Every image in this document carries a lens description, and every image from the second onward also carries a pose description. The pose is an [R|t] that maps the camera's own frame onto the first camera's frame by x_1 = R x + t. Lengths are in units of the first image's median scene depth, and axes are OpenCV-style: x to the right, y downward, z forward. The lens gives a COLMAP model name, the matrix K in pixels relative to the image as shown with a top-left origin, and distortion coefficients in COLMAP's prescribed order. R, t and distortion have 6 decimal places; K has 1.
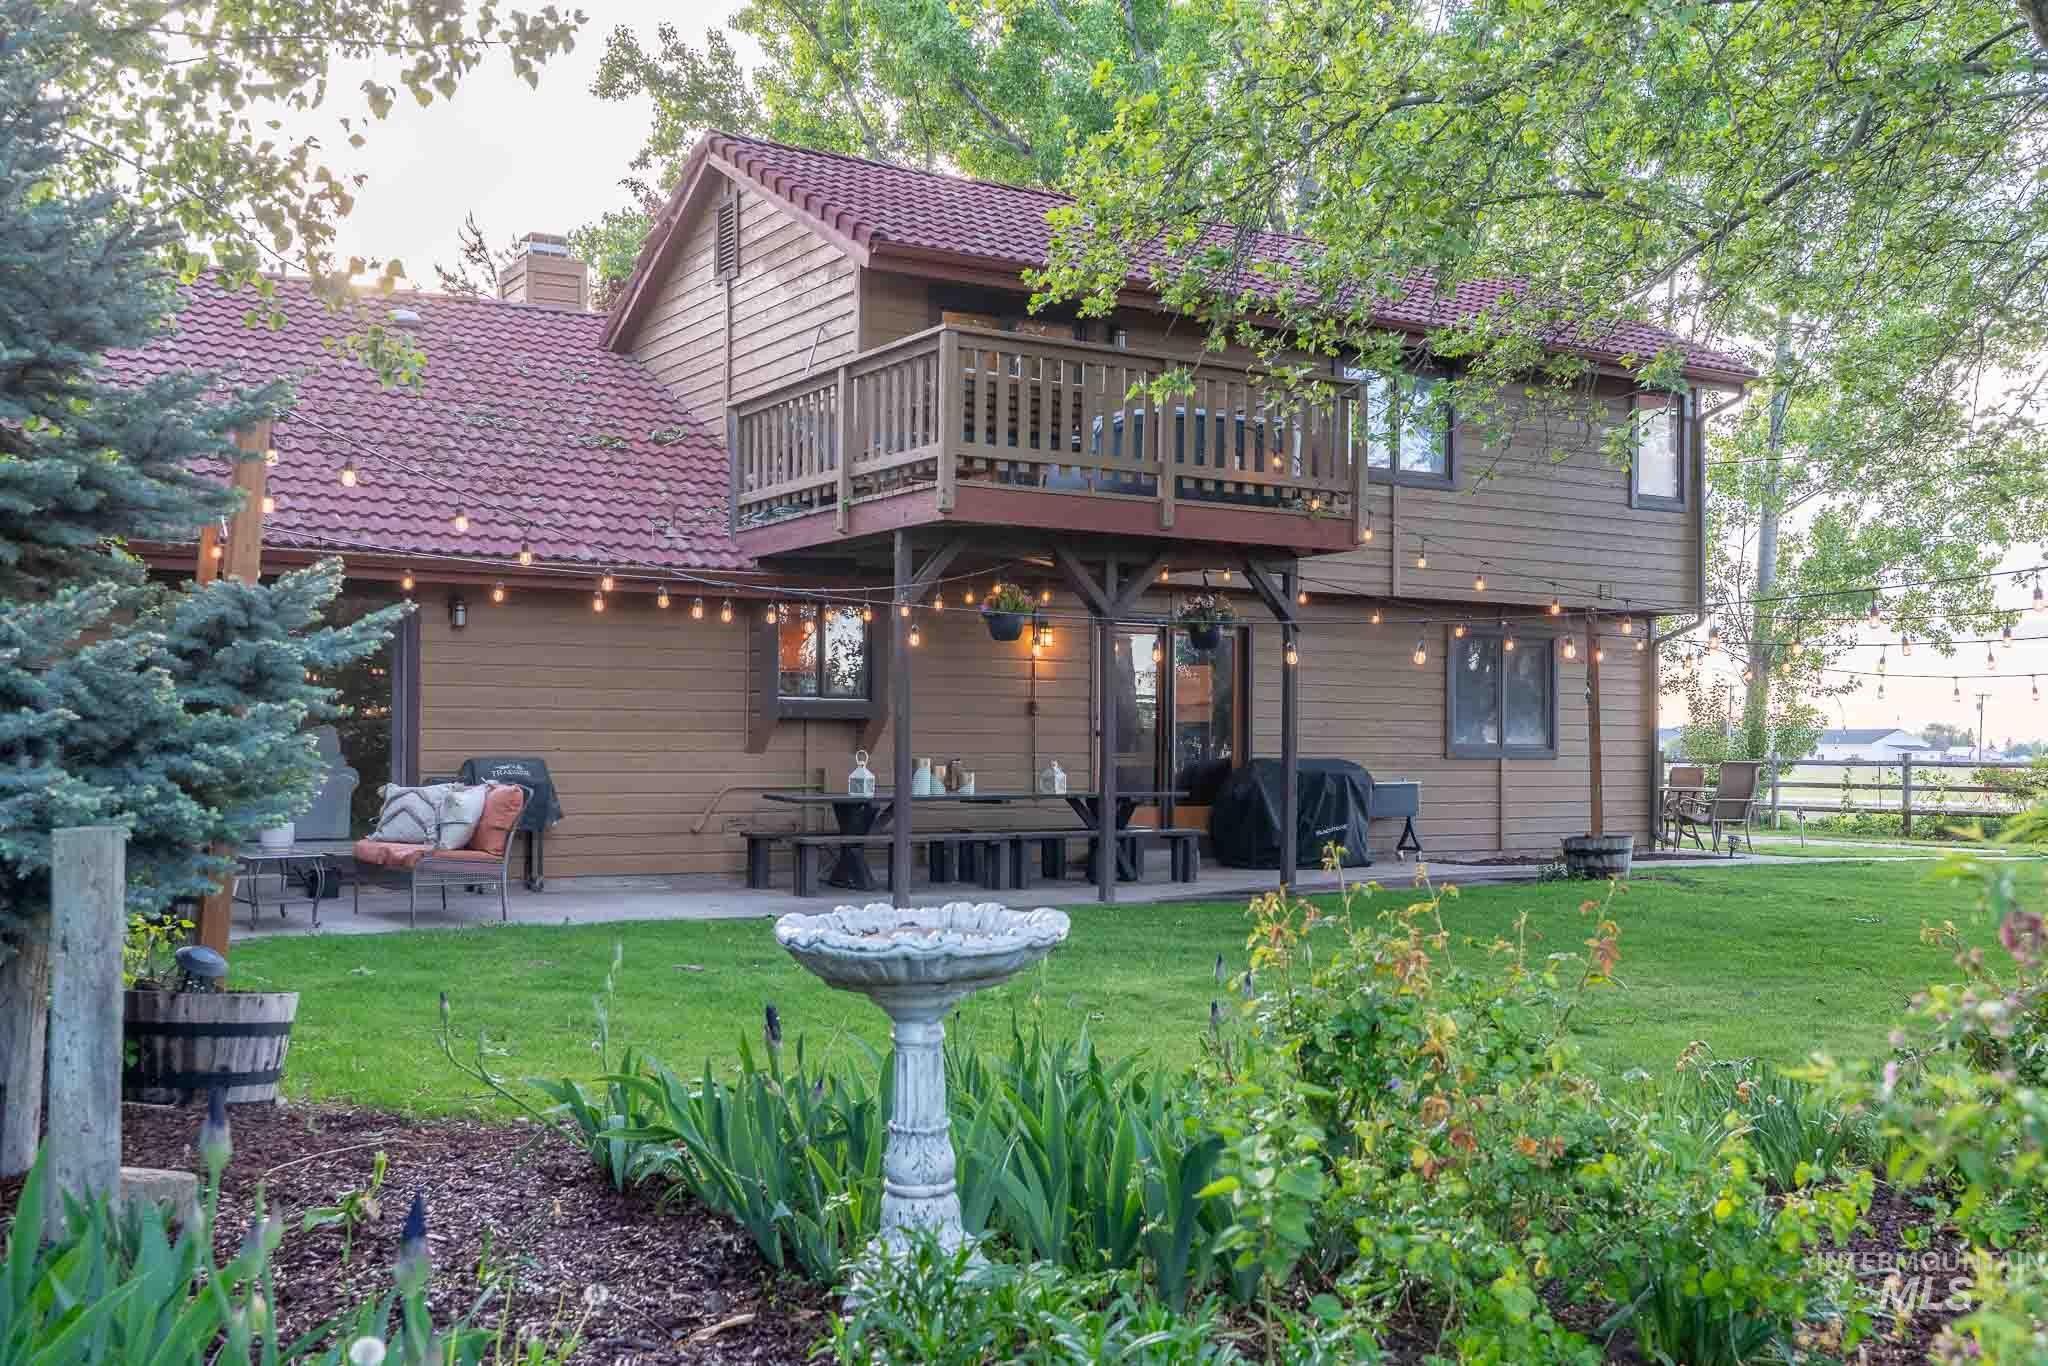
lens RADIAL K [[2086.6, 0, 1027.6], [0, 2086.6, 705.4], [0, 0, 1]] dist [0.078387, 0.000000]
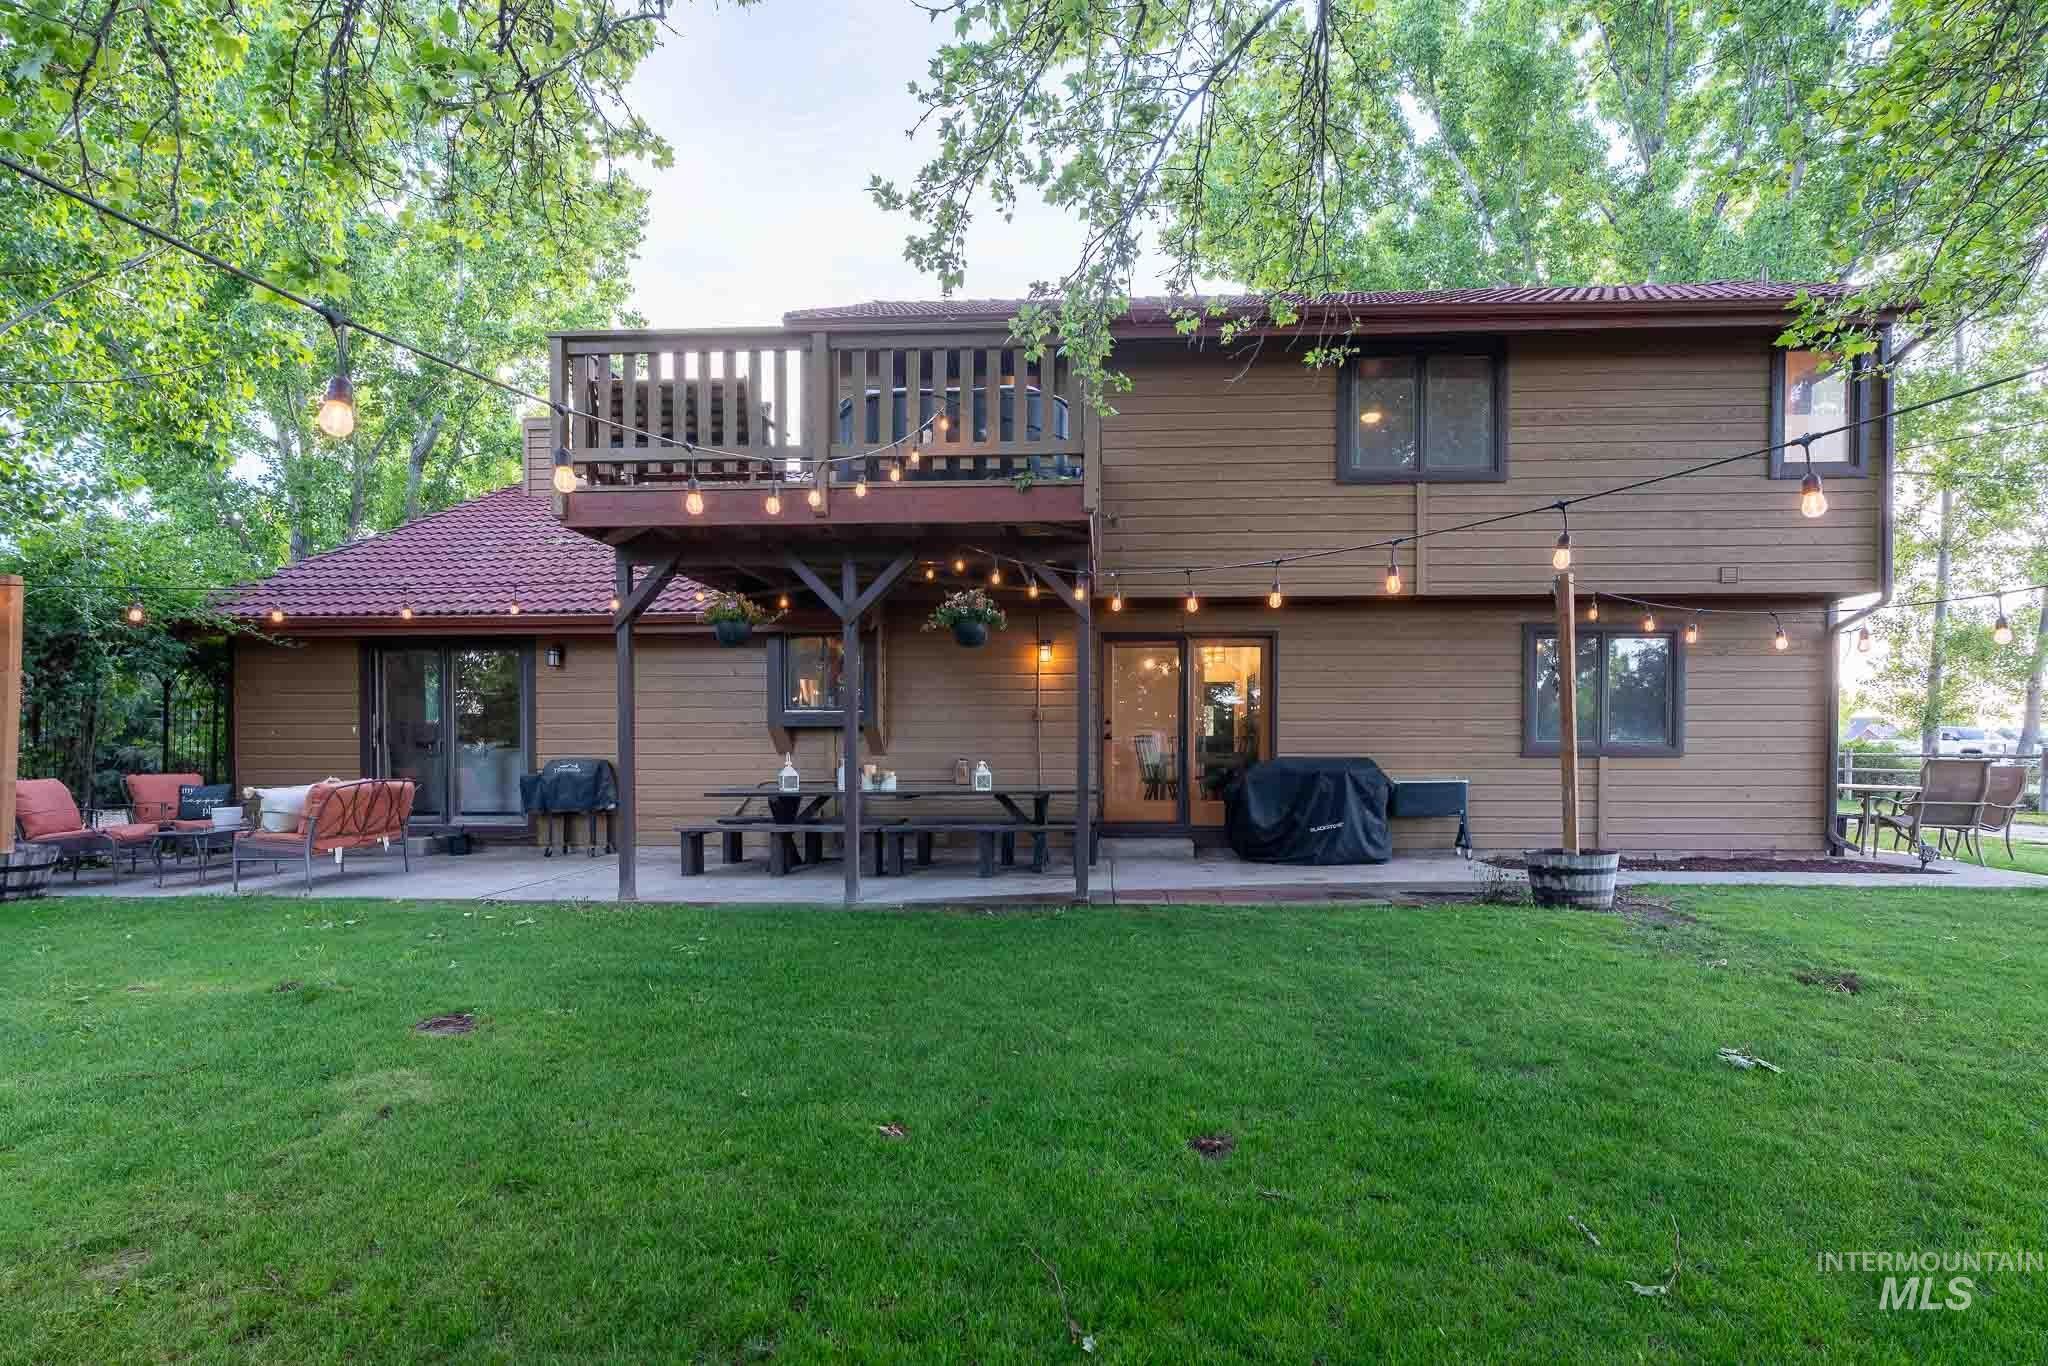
lens RADIAL K [[934.1, 0, 1029.3], [0, 934.1, 766.2], [0, 0, 1]] dist [-0.010575, 0.000279]
pose [[0.814823, 0.001353, -0.579708, 0.344868], [0.018301, 0.999439, 0.028055, 0.017153], [0.579421, -0.033469, 0.814341, 0.648598]]
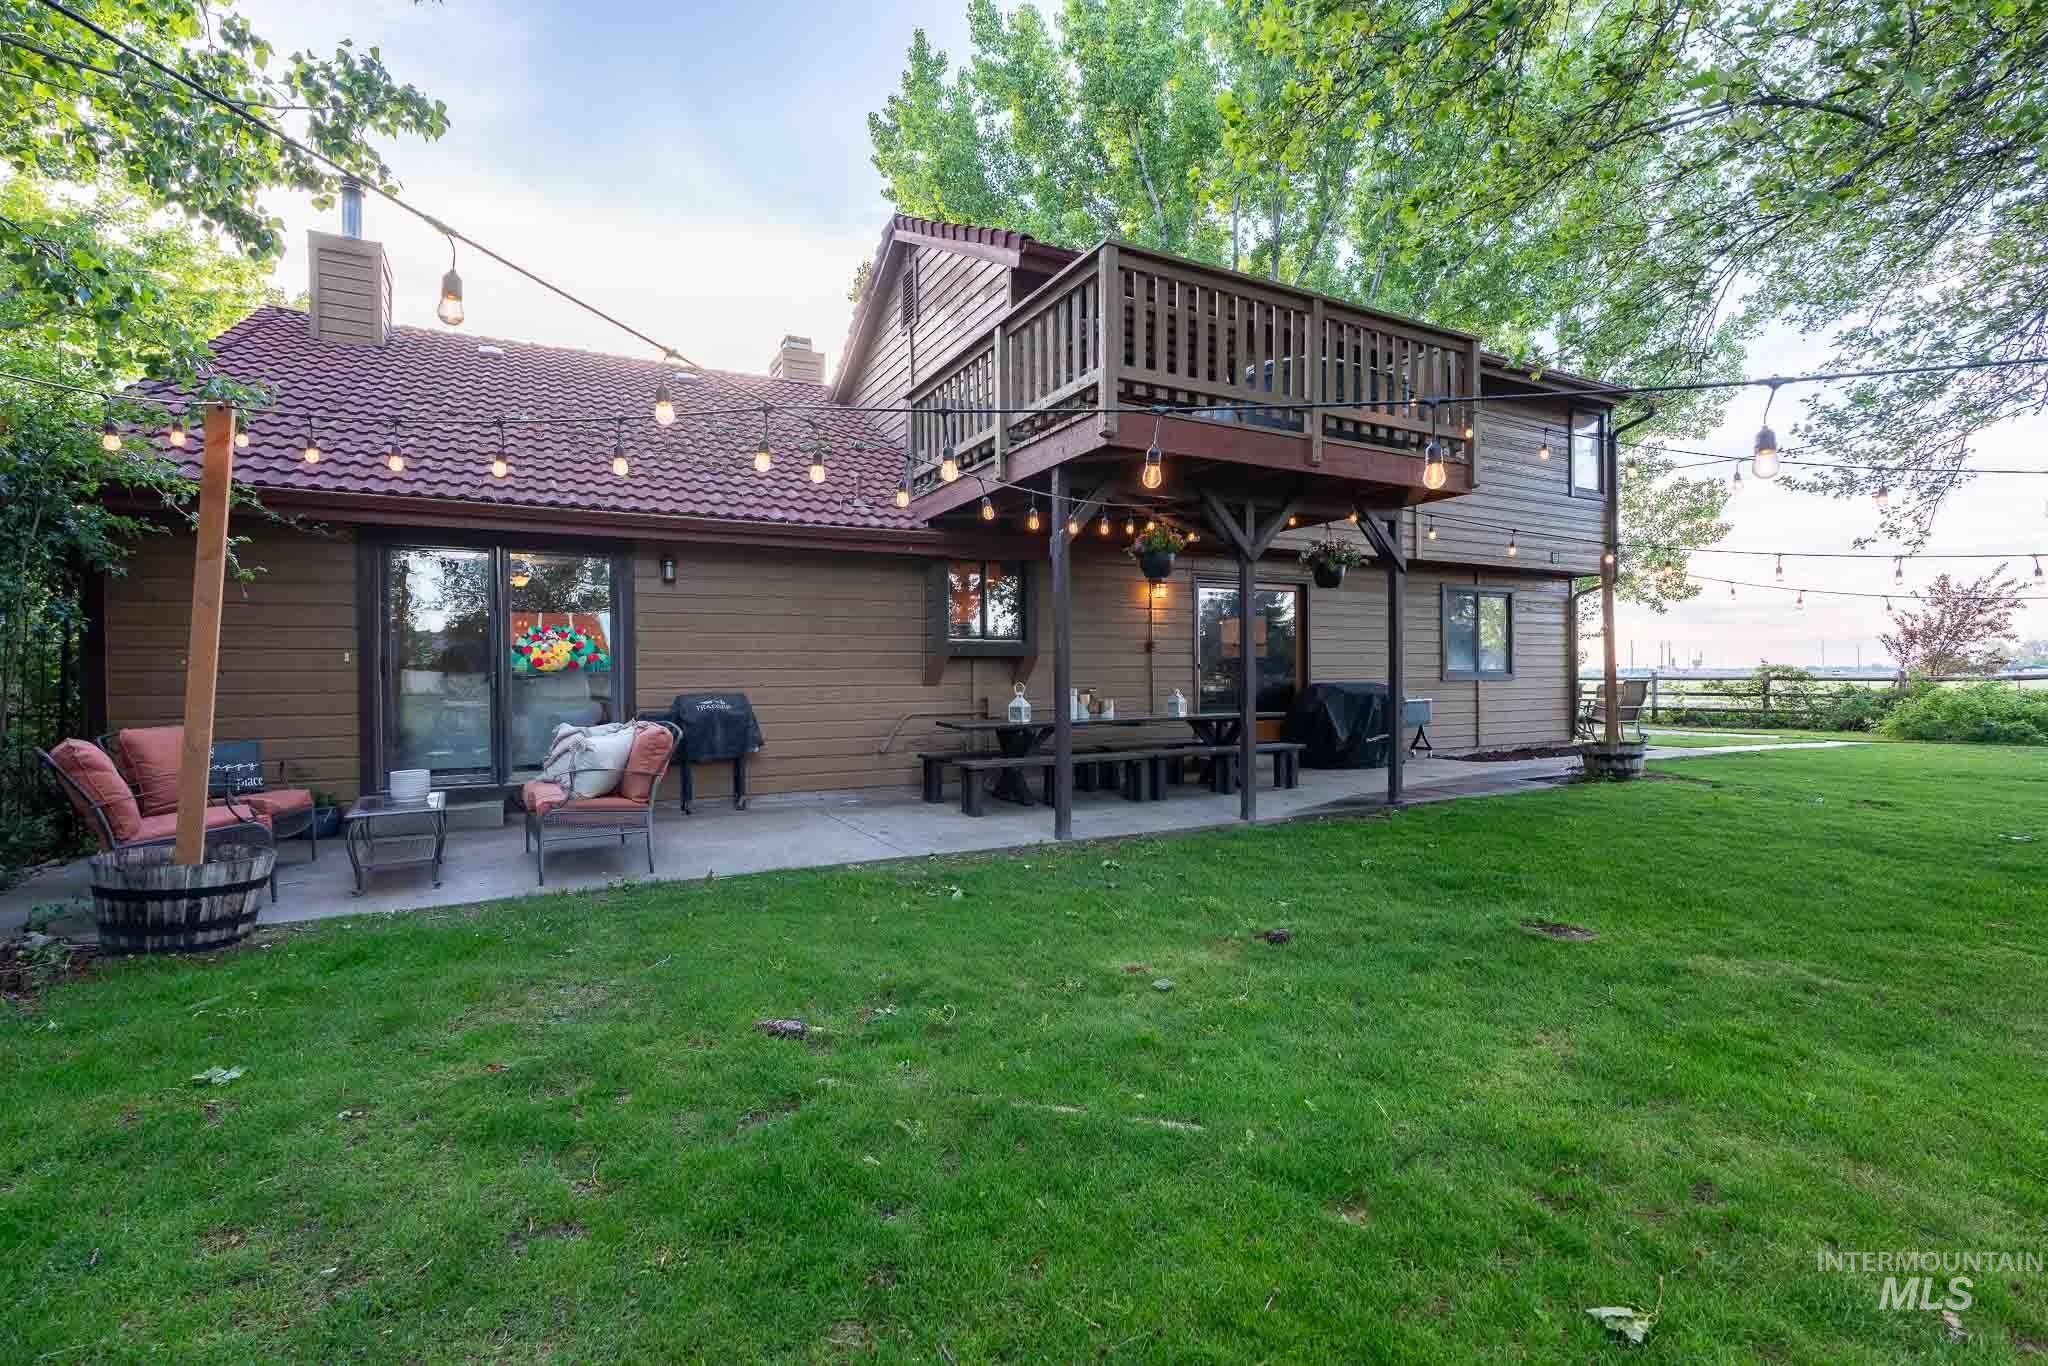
lens RADIAL K [[934.1, 0, 1015.5], [0, 934.1, 684.6], [0, 0, 1]] dist [-0.010575, 0.000279]
pose [[0.997545, -0.013548, -0.068701, -0.046345], [0.015536, 0.999474, 0.028475, 0.007921], [0.068279, -0.029472, 0.997231, 0.487009]]
